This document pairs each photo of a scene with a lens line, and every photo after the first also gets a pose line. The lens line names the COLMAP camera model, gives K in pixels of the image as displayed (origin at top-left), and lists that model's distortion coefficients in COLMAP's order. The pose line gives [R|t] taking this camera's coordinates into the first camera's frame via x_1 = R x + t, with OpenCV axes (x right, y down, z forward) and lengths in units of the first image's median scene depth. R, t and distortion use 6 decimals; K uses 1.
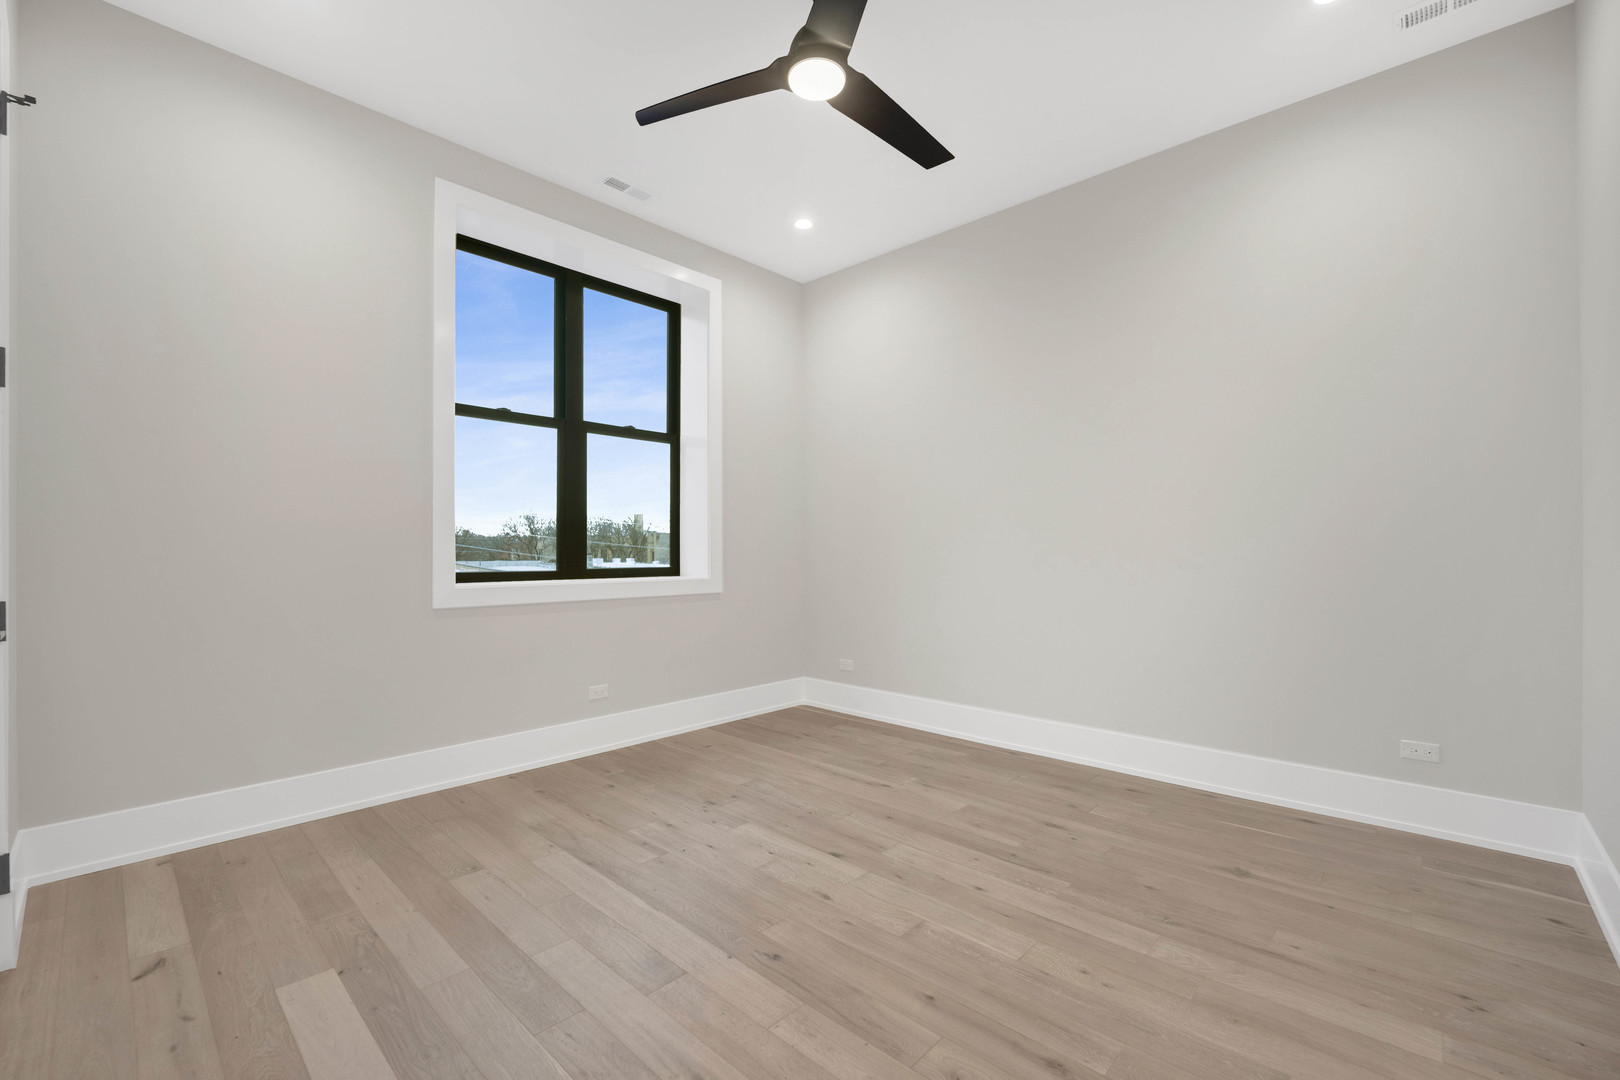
lens RADIAL K [[672.4, 0, 808.5], [0, 672.4, 548.9], [0, 0, 1]] dist [-0.013289, -0.000276]
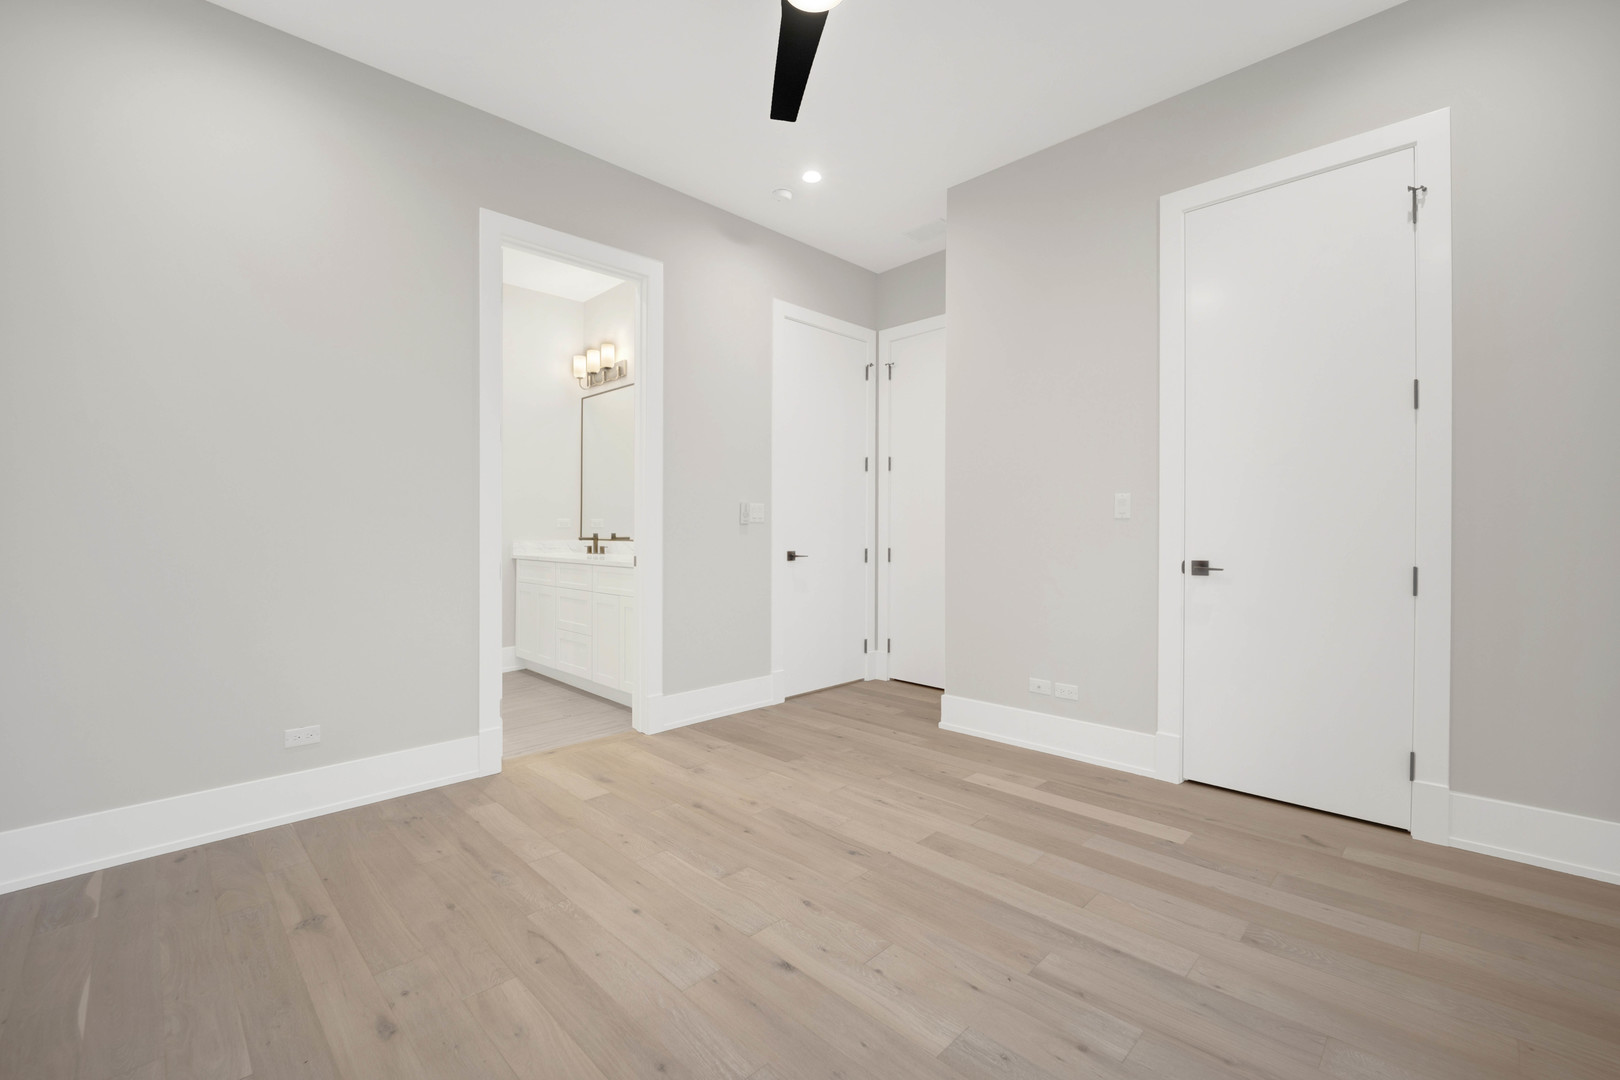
lens RADIAL K [[672.4, 0, 810.7], [0, 672.4, 533.8], [0, 0, 1]] dist [-0.013289, -0.000276]
pose [[-0.999398, 0.004289, 0.034430, -0.011160], [0.004384, 0.999987, 0.002688, -0.000957], [-0.034418, 0.002837, -0.999404, 1.686849]]
